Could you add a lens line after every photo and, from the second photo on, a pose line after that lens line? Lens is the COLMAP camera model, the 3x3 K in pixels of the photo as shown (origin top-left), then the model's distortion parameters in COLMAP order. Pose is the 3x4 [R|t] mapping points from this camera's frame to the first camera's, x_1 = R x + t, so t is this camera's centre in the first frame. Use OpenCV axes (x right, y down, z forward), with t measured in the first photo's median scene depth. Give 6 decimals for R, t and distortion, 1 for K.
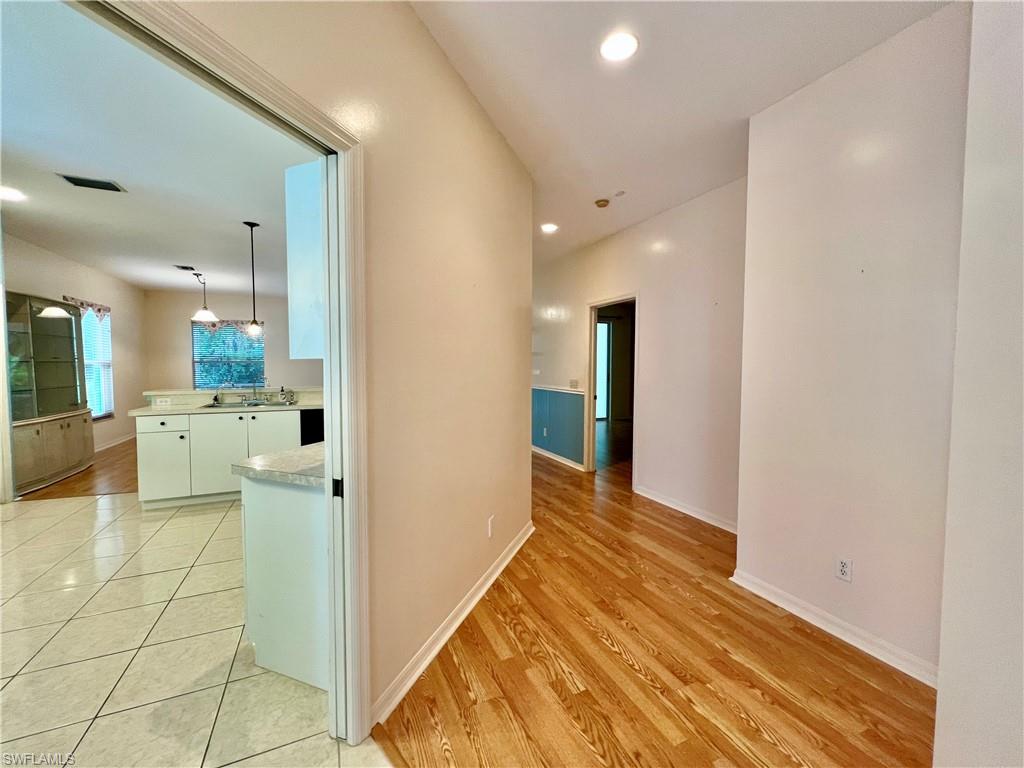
lens RADIAL K [[408.2, 0, 509.8], [0, 408.2, 380.4], [0, 0, 1]] dist [-0.001998, -0.000016]
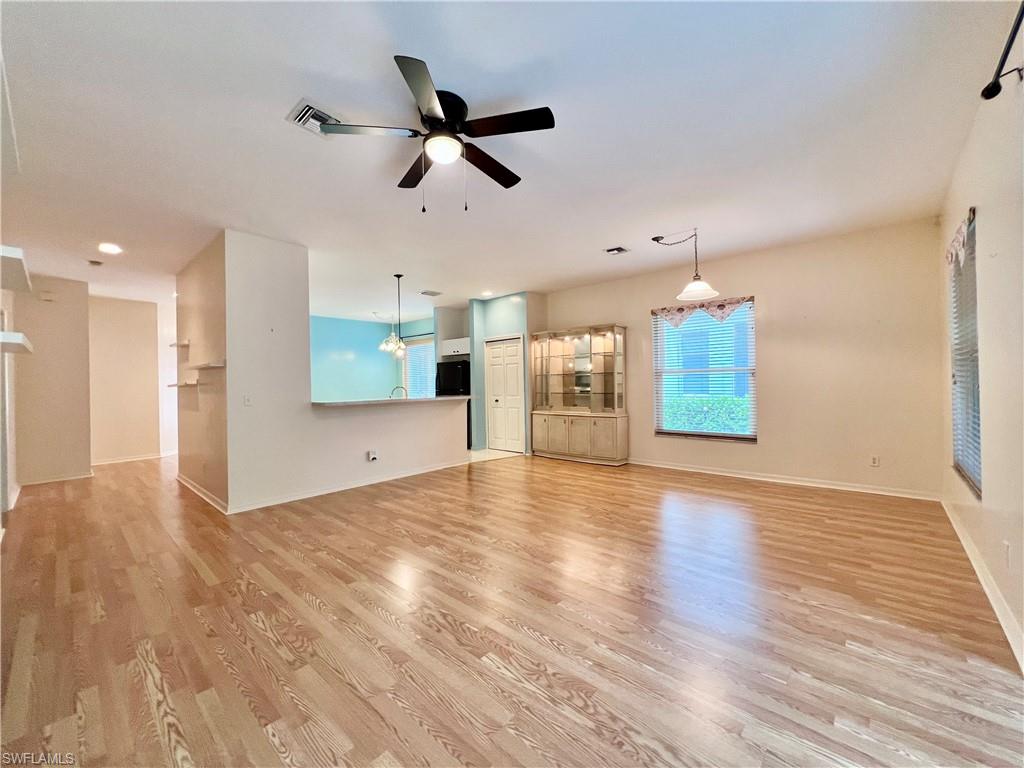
lens RADIAL K [[408.2, 0, 510.0], [0, 408.2, 382.6], [0, 0, 1]] dist [-0.001998, -0.000016]
pose [[-0.918072, 0.014597, -0.396145, -0.389162], [0.000480, 0.999362, 0.035711, -0.067154], [0.396413, 0.032595, -0.917493, 2.188193]]
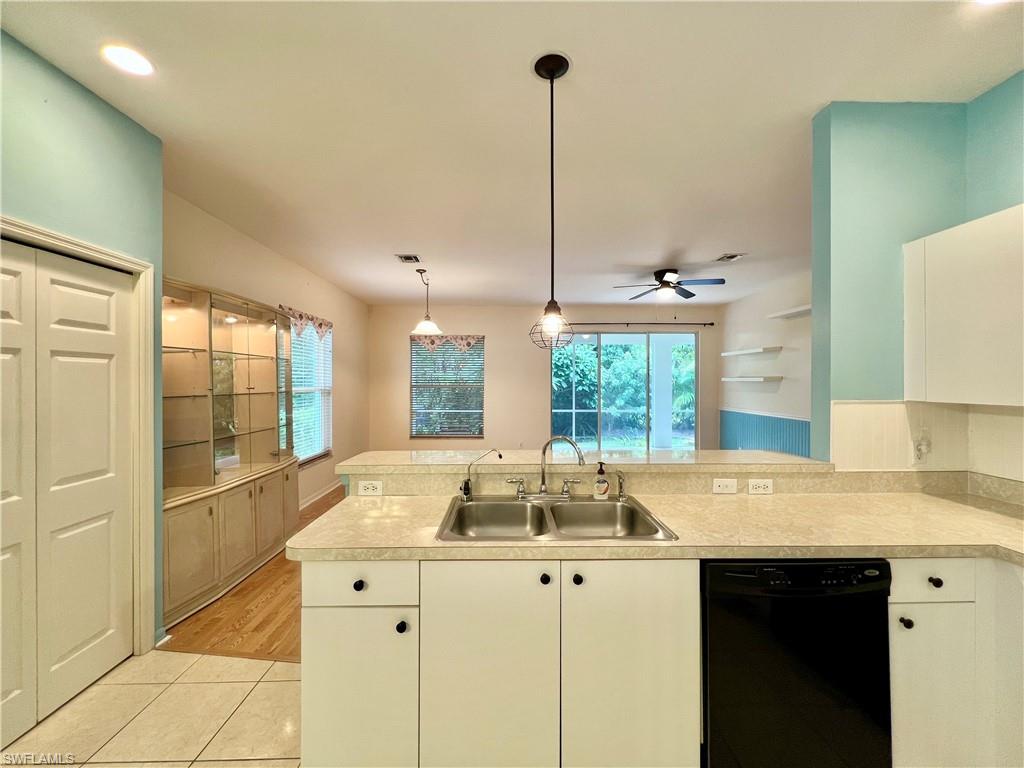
lens RADIAL K [[408.2, 0, 507.7], [0, 408.2, 381.7], [0, 0, 1]] dist [-0.001998, -0.000016]
pose [[0.914866, -0.001985, -0.403754, -0.460845], [-0.015208, 0.999109, -0.039370, -0.046464], [0.403472, 0.042159, 0.914020, 0.562741]]
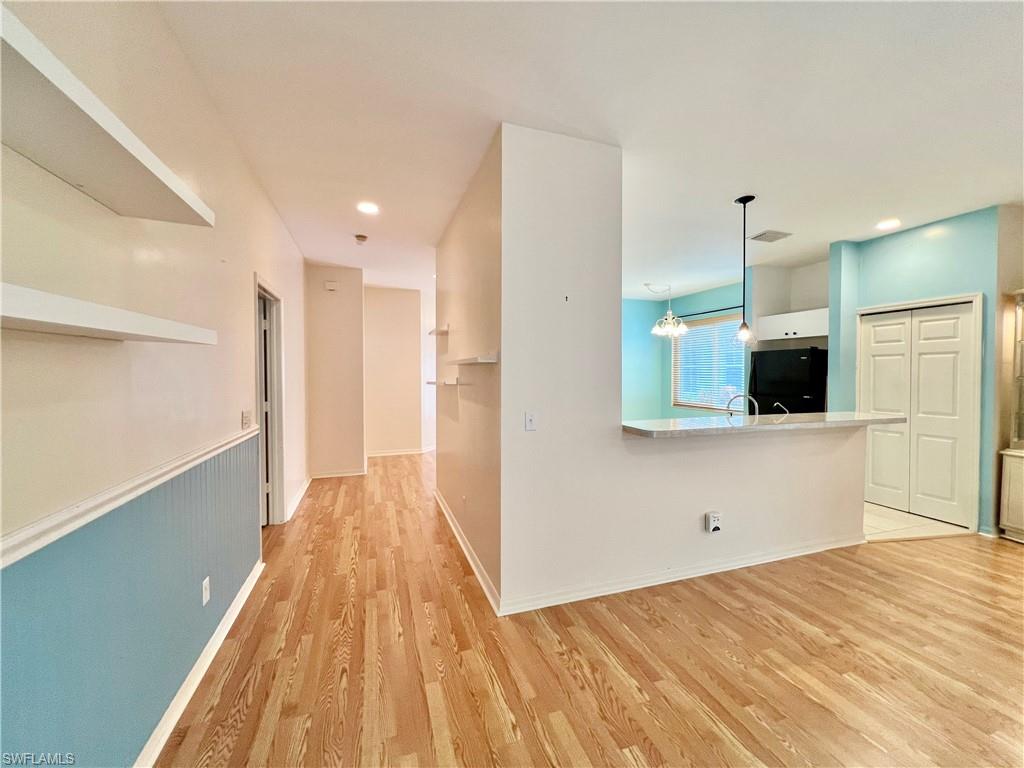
lens RADIAL K [[408.2, 0, 511.3], [0, 408.2, 382.2], [0, 0, 1]] dist [-0.001998, -0.000016]
pose [[-0.995266, -0.004486, 0.097082, -0.242519], [0.001819, 0.997899, 0.064758, -0.079703], [-0.097168, 0.064628, -0.993167, 1.661392]]
